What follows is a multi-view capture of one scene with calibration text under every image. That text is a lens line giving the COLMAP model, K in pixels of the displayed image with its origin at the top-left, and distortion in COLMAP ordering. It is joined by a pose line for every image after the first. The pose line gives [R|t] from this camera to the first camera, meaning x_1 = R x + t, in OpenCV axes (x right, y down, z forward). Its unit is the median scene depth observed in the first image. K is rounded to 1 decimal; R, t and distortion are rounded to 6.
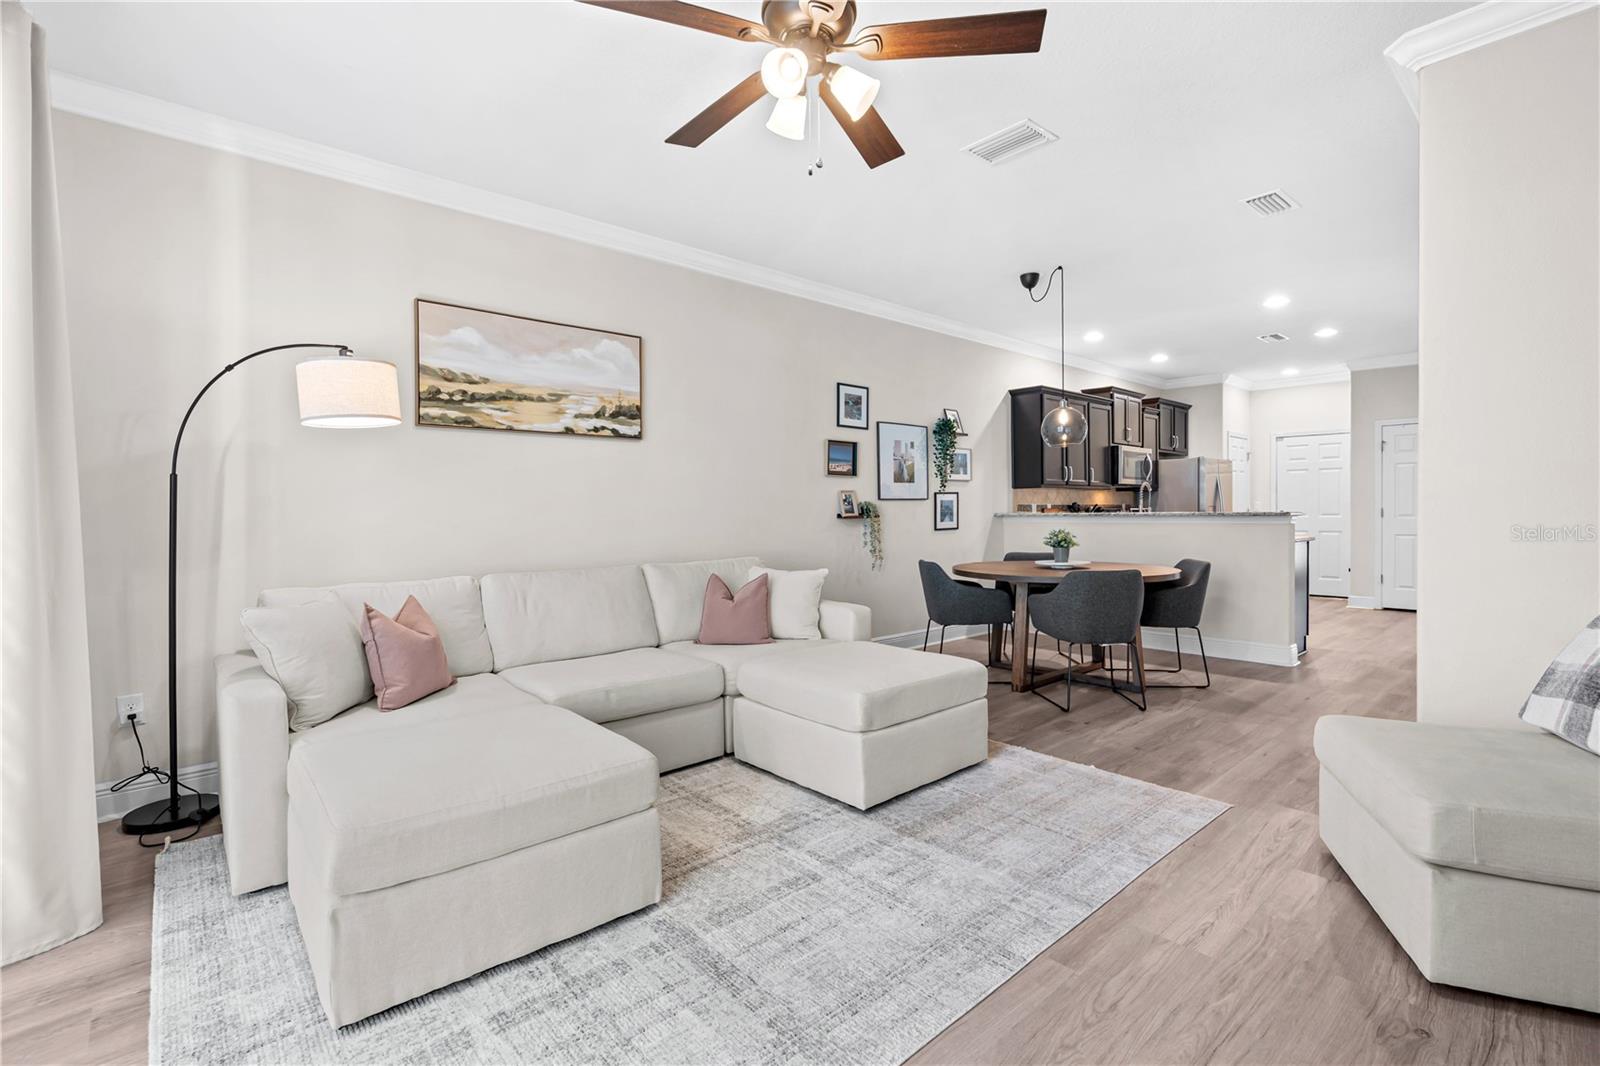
lens RADIAL K [[722.1, 0, 804.8], [0, 722.1, 515.4], [0, 0, 1]] dist [-0.003683, -0.000075]
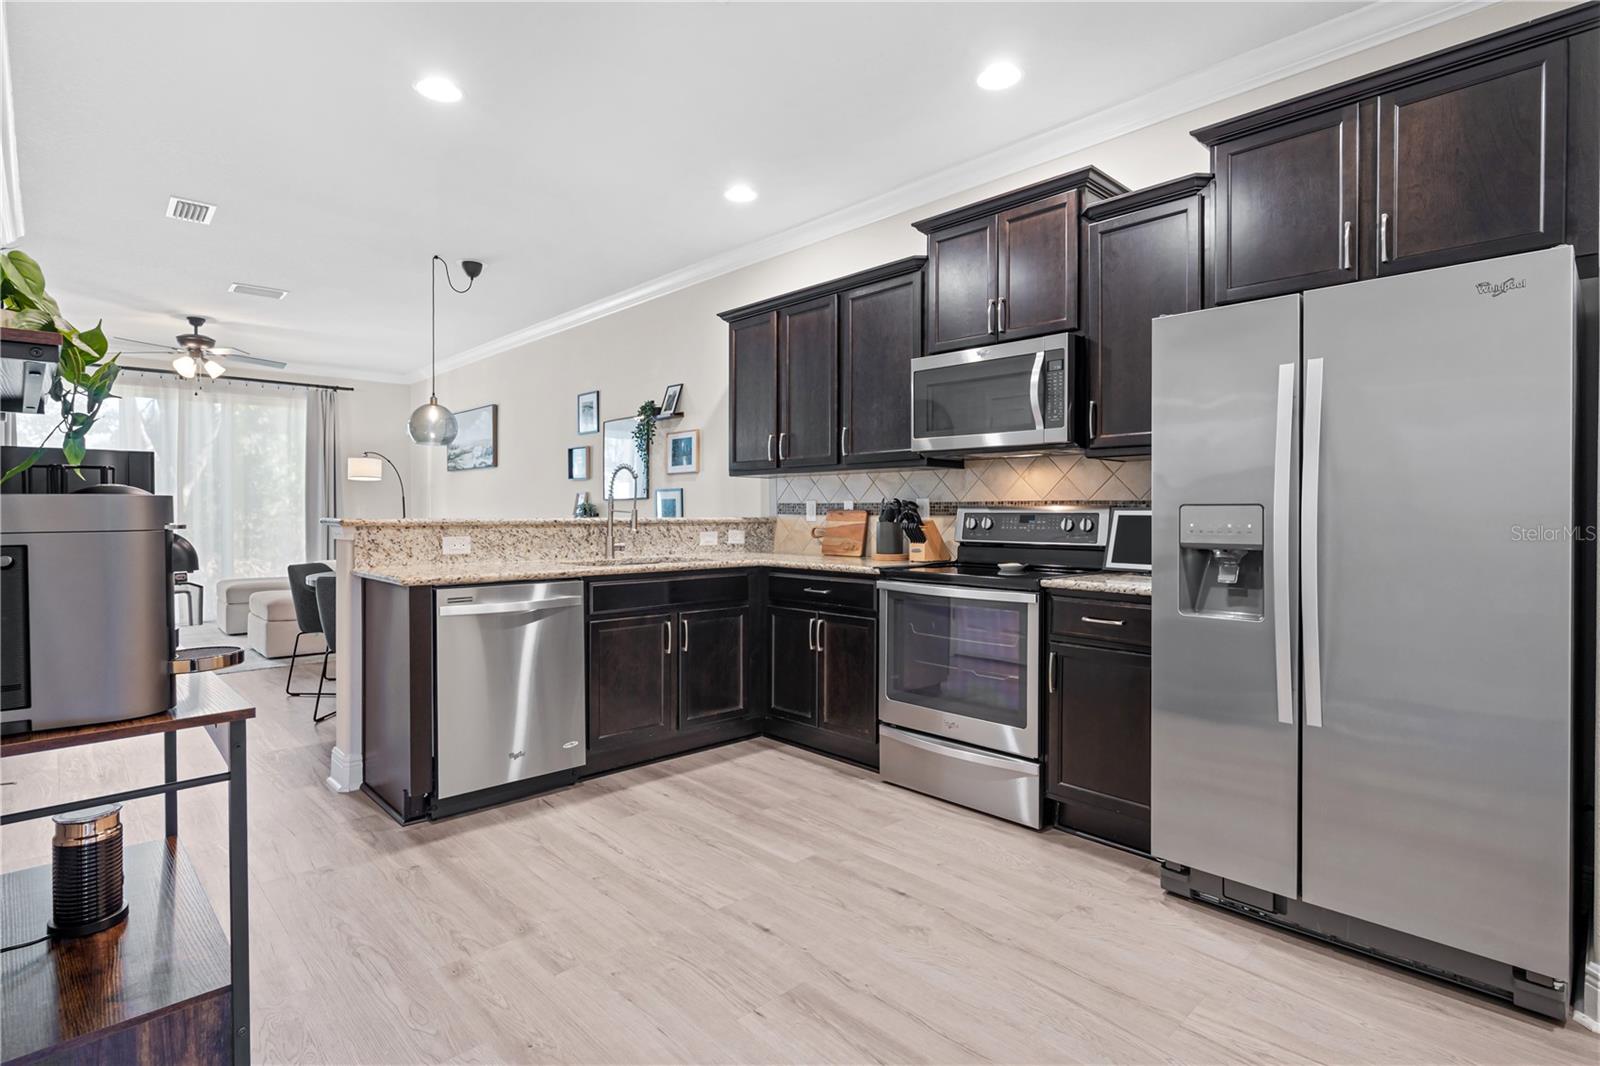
lens RADIAL K [[808.5, 0, 797.4], [0, 808.5, 519.0], [0, 0, 1]] dist [-0.005264, 0.000912]
pose [[0.015150, 0.015180, -0.999770, 1.139156], [-0.008166, 0.999853, 0.015058, -0.013856], [0.999852, 0.007936, 0.015272, 1.164582]]
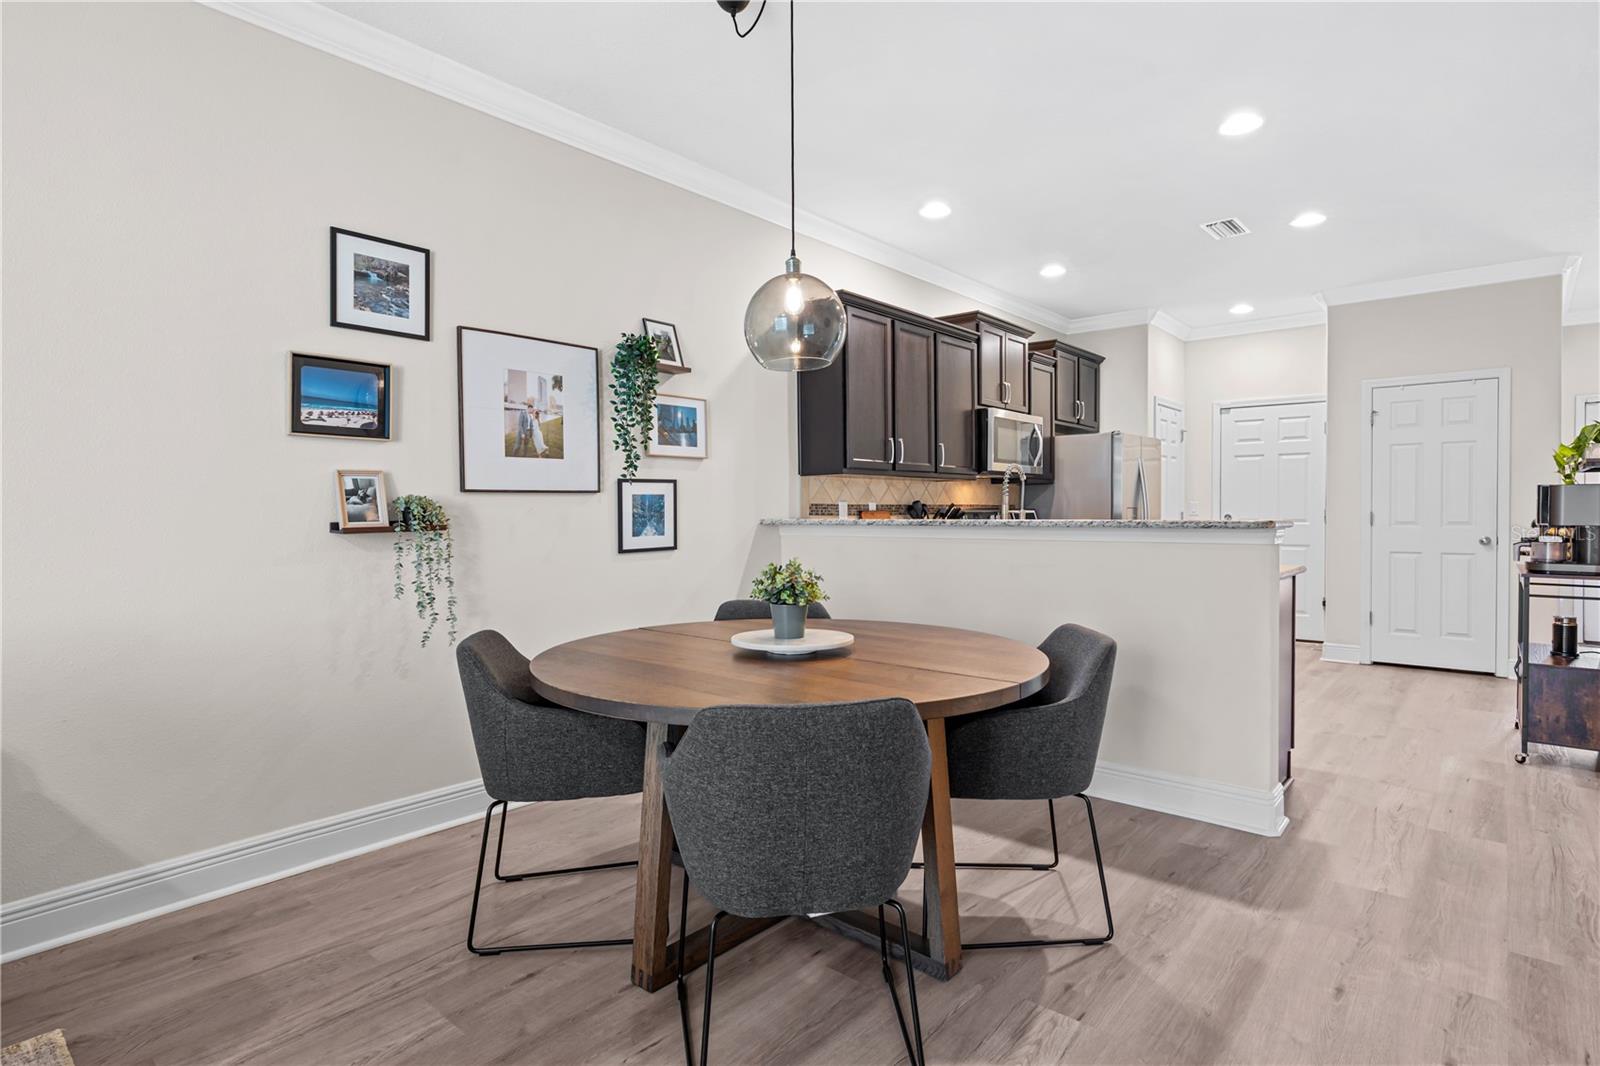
lens RADIAL K [[828.9, 0, 802.1], [0, 828.9, 519.2], [0, 0, 1]] dist [-0.003764, 0.001507]
pose [[0.991722, 0.001375, 0.128395, 0.236556], [-0.001778, 0.999994, 0.003031, -0.005477], [-0.128390, -0.003235, 0.991719, 0.404348]]
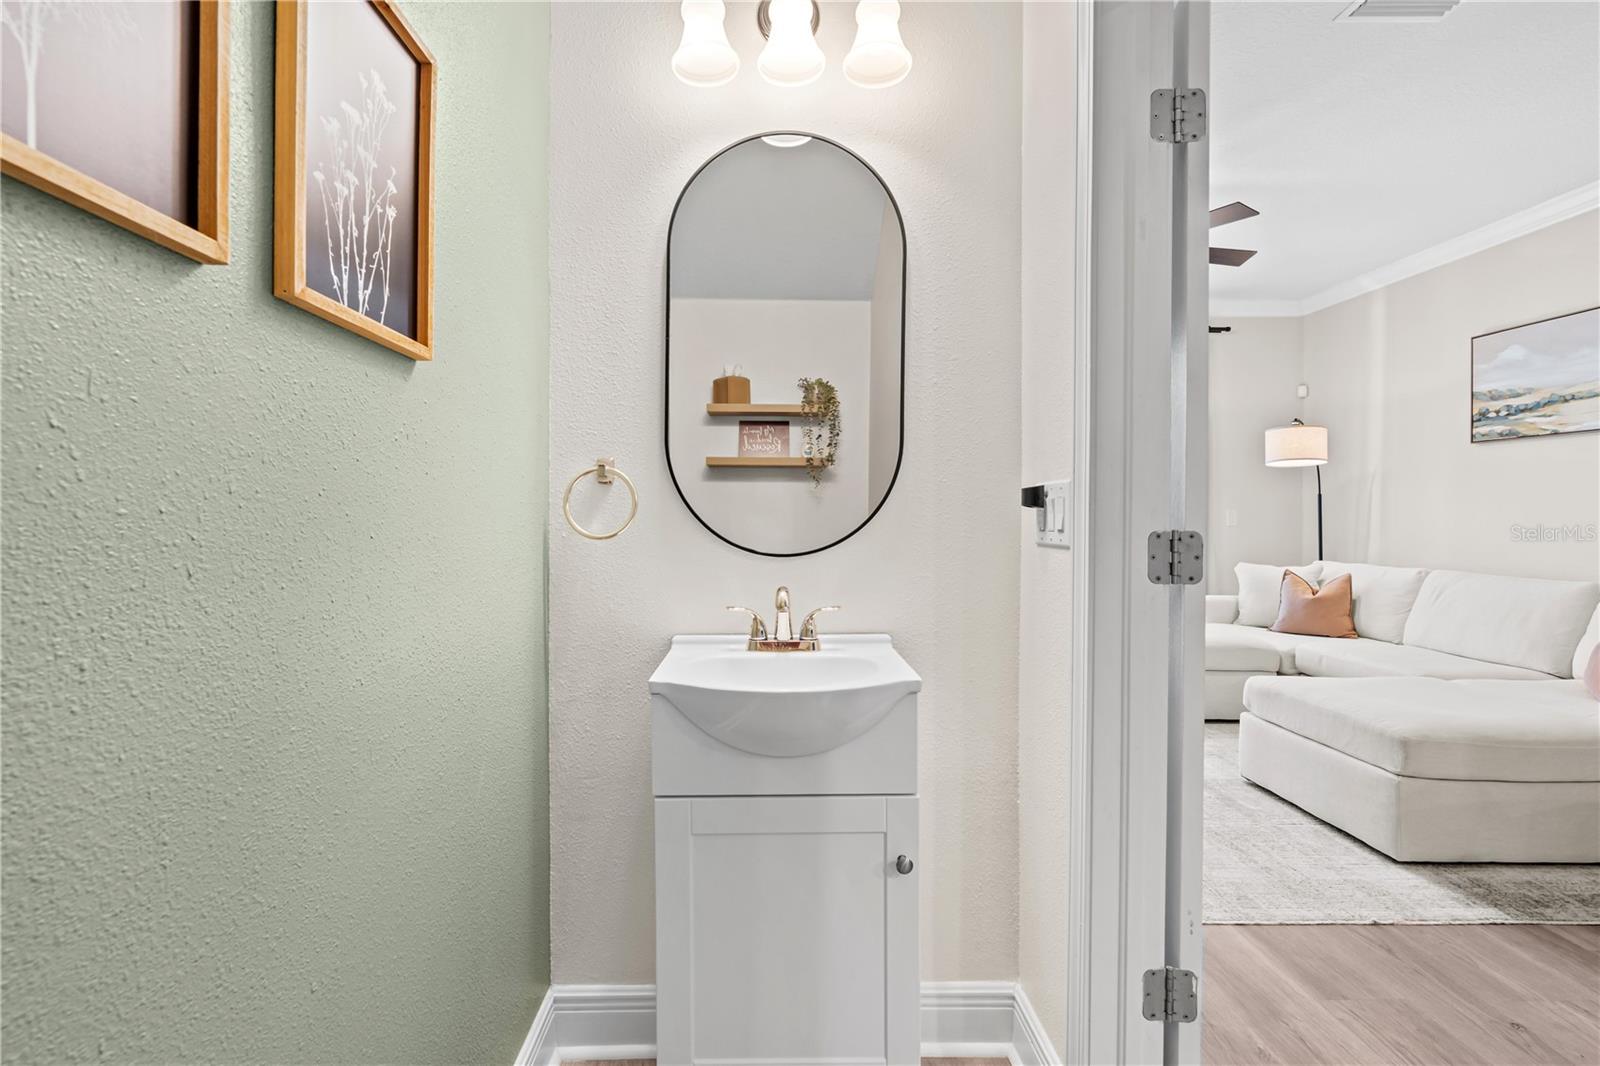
lens RADIAL K [[722.1, 0, 804.8], [0, 722.1, 515.4], [0, 0, 1]] dist [-0.003683, -0.000075]
pose [[-0.627107, 0.009034, -0.778880, 0.629879], [-0.005677, 0.999853, 0.016167, -0.011295], [0.778912, 0.014560, -0.626964, 0.518163]]
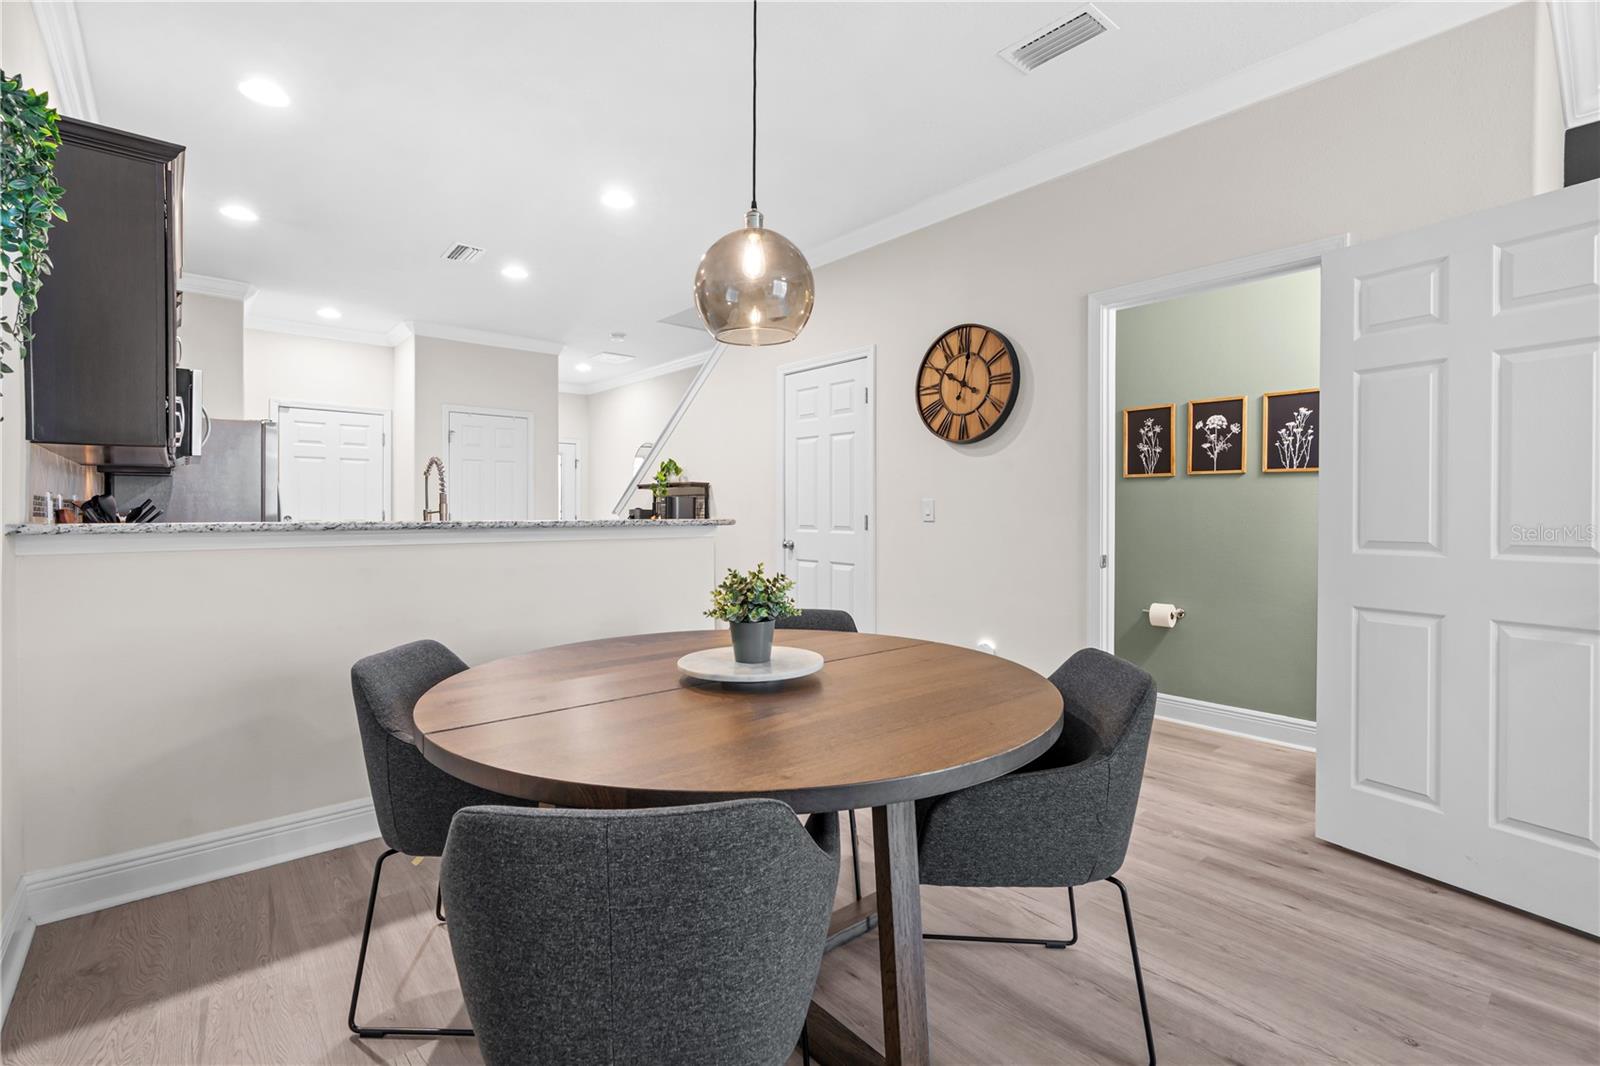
lens RADIAL K [[722.1, 0, 804.8], [0, 722.1, 515.4], [0, 0, 1]] dist [-0.003683, -0.000075]
pose [[0.022606, -0.000118, 0.999744, 0.000226], [0.005053, 0.999987, 0.000004, -0.006670], [-0.999732, 0.005052, 0.022607, 0.762612]]
